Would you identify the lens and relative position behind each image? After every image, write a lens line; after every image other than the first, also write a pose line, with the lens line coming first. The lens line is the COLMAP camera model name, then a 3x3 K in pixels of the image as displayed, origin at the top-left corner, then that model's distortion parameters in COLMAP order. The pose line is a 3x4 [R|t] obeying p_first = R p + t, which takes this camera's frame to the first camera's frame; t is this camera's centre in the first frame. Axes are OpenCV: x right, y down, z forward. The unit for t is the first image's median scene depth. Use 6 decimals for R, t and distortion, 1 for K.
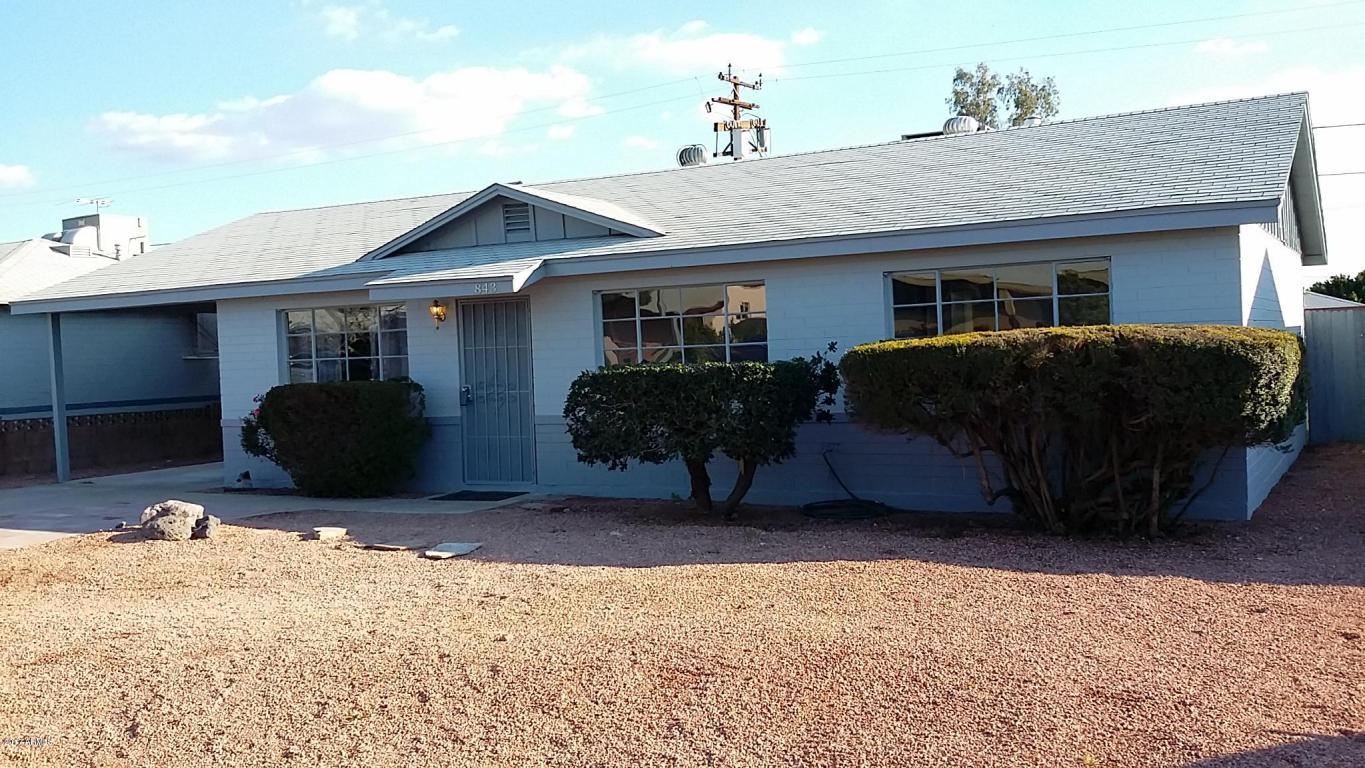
lens RADIAL K [[1247.5, 0, 682.5], [0, 1247.5, 384.0], [0, 0, 1]] dist [0.125635, -0.000244]
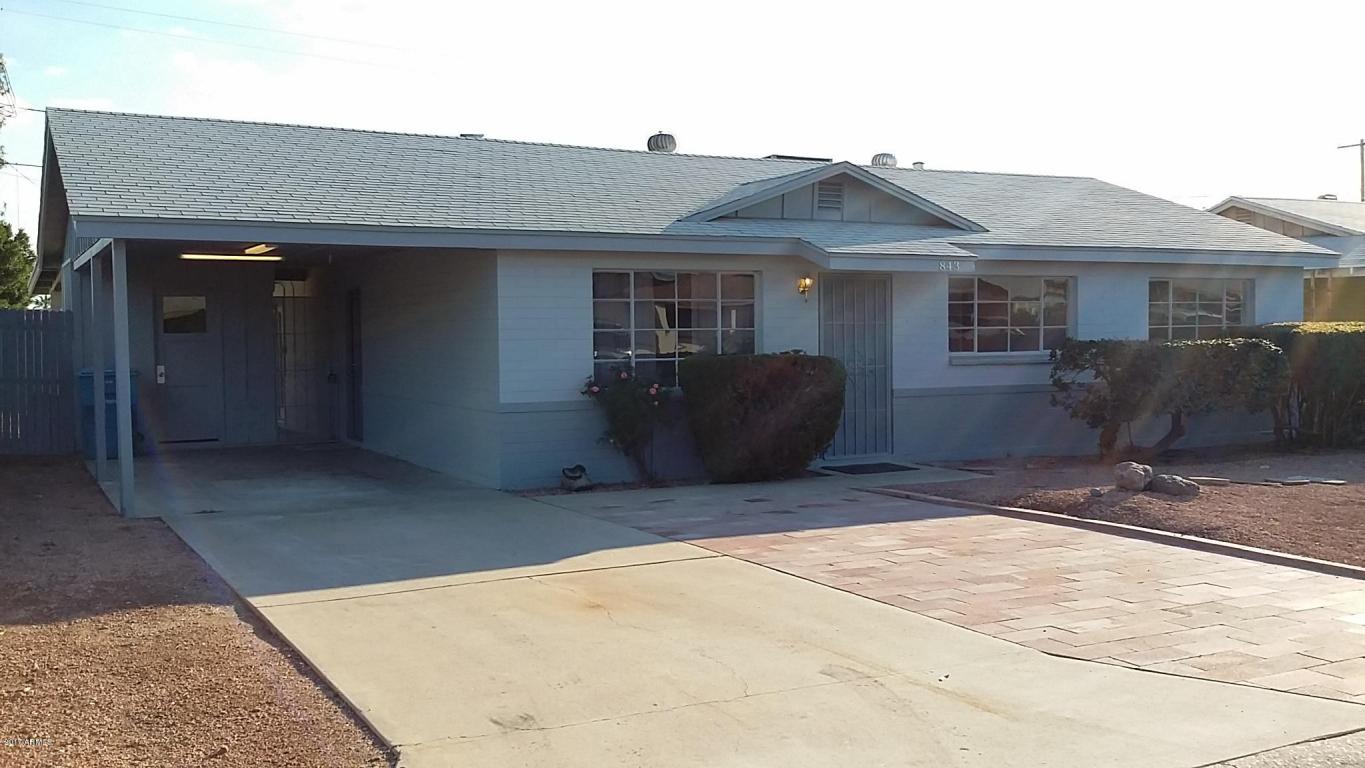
lens RADIAL K [[1267.5, 0, 677.1], [0, 1267.5, 346.3], [0, 0, 1]] dist [0.107499, -0.000615]
pose [[0.560396, 0.022808, 0.827911, -1.021058], [0.010310, 0.999351, -0.034510, 0.022552], [-0.828161, 0.027875, 0.559797, 0.513609]]
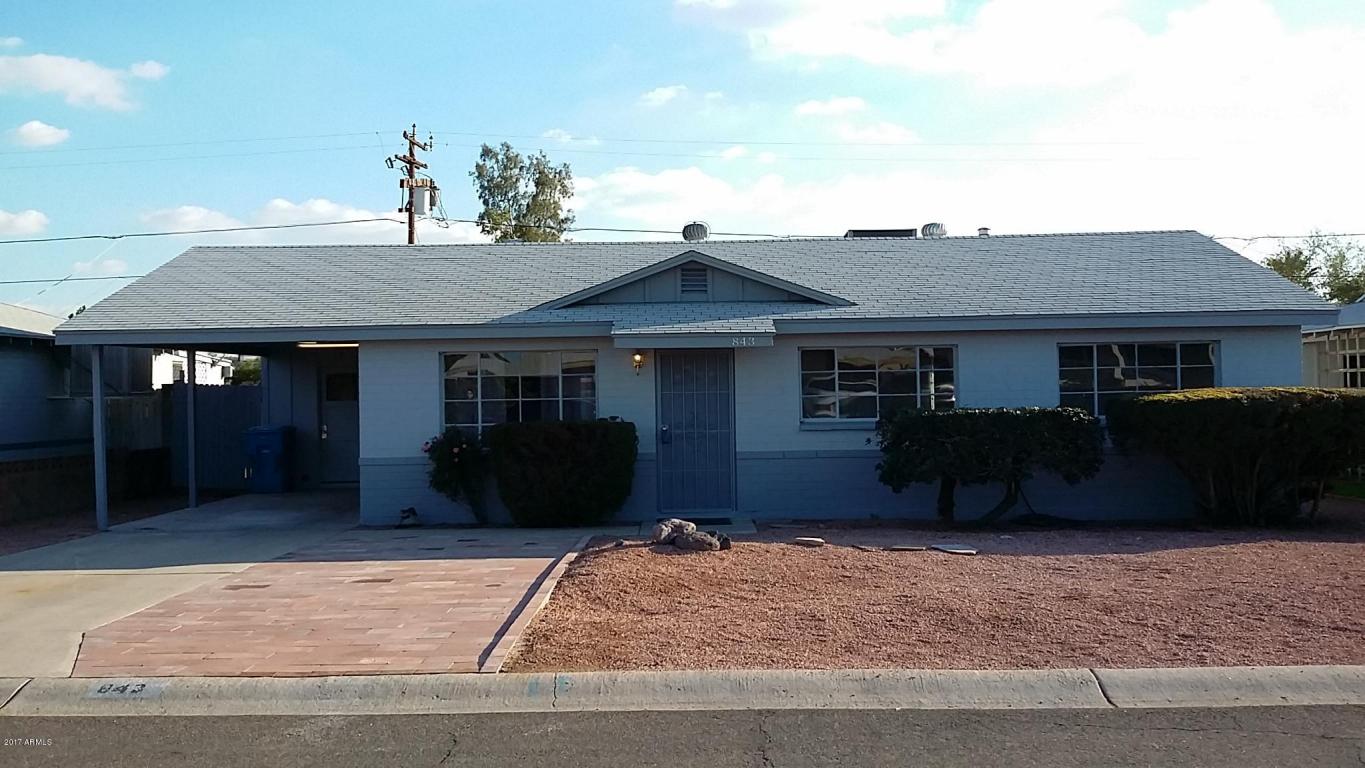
lens RADIAL K [[1247.5, 0, 682.5], [0, 1247.5, 384.0], [0, 0, 1]] dist [0.125635, -0.000244]
pose [[0.885225, 0.028395, 0.464296, -0.652235], [-0.005886, 0.998739, -0.049856, 0.019048], [-0.465126, 0.041401, 0.884276, -0.005398]]
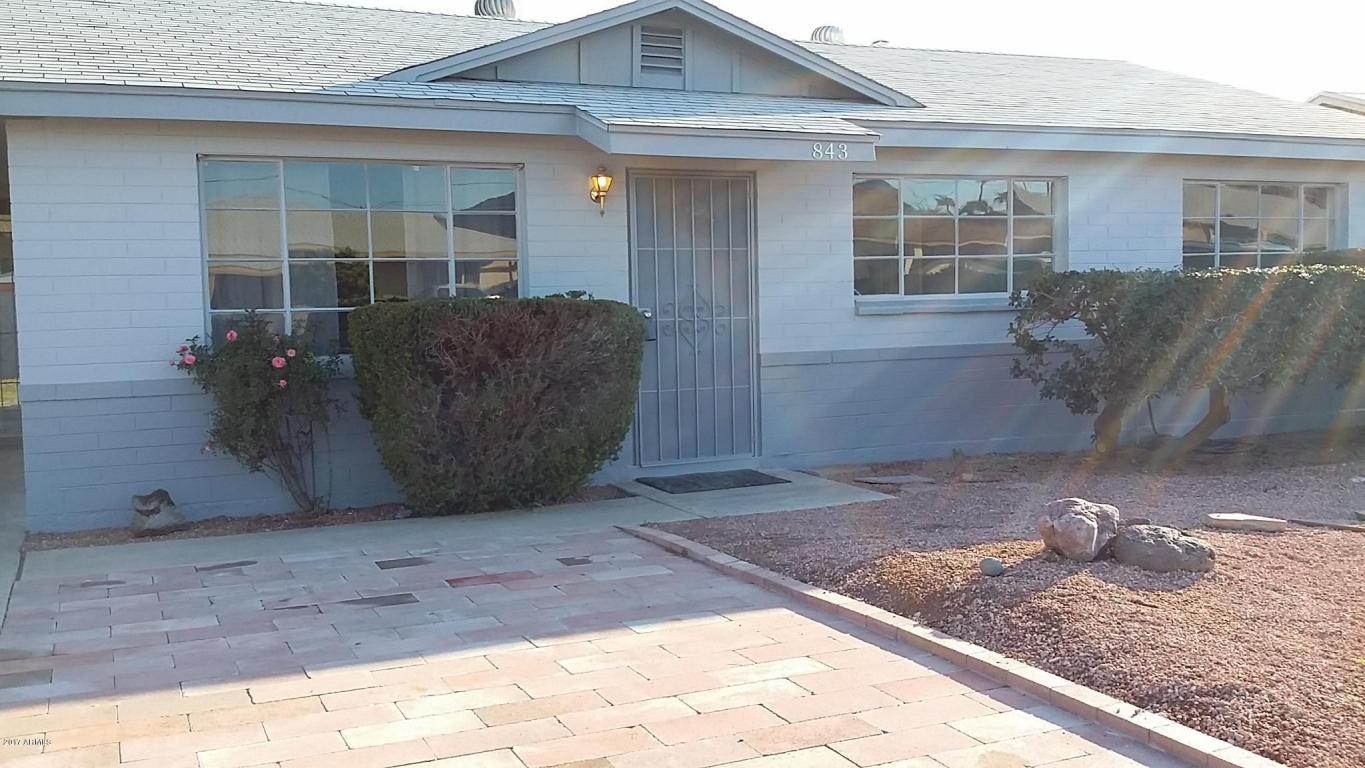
lens RADIAL K [[1272.7, 0, 680.5], [0, 1272.7, 361.7], [0, 0, 1]] dist [0.109185, -0.003238]
pose [[0.608664, -0.016724, 0.793252, -0.632039], [0.018973, 0.999799, 0.006520, 0.022597], [-0.793201, 0.011081, 0.608858, 0.576434]]
